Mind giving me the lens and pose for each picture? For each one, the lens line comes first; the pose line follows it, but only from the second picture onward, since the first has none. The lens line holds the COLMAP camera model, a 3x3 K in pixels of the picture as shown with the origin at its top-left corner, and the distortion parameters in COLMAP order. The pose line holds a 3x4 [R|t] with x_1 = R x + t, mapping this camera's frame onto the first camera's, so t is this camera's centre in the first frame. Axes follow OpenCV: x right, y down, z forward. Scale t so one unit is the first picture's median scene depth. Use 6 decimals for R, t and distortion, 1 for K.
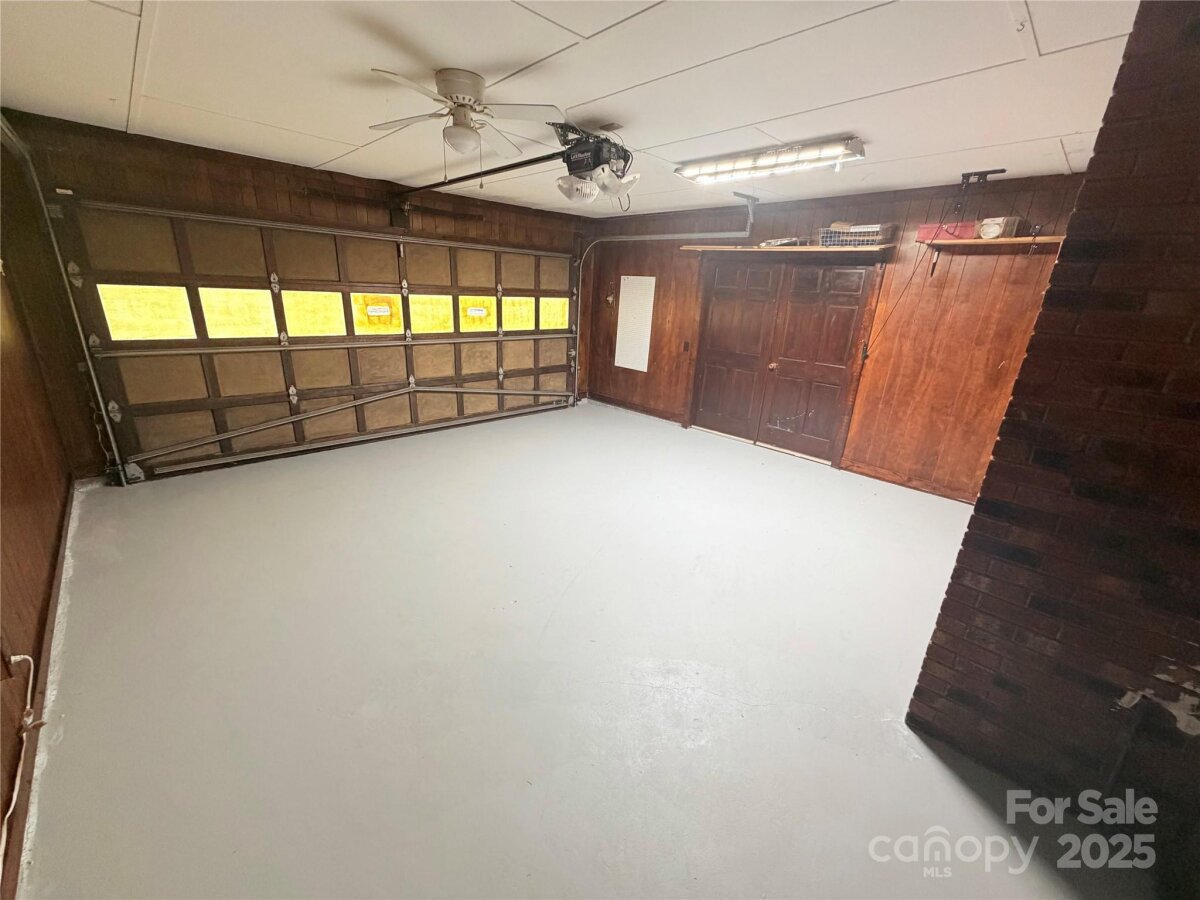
lens RADIAL K [[483.6, 0, 596.7], [0, 483.6, 451.9], [0, 0, 1]] dist [0.000877, -0.000175]
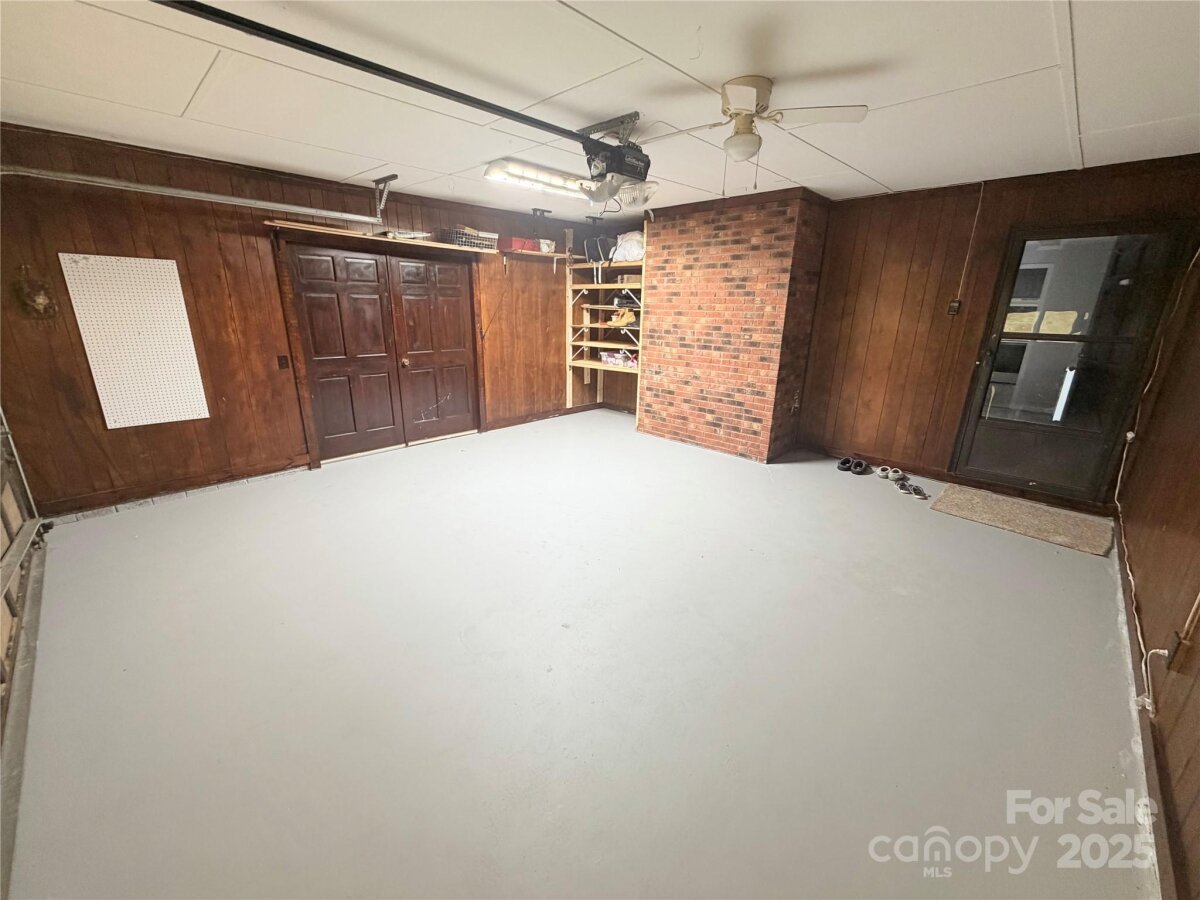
lens RADIAL K [[483.6, 0, 596.7], [0, 483.6, 451.9], [0, 0, 1]] dist [0.000877, -0.000175]
pose [[-0.039603, -0.339186, 0.939885, -0.618694], [0.300821, 0.892937, 0.334919, -0.223954], [-0.952858, 0.296001, 0.066671, 0.616846]]
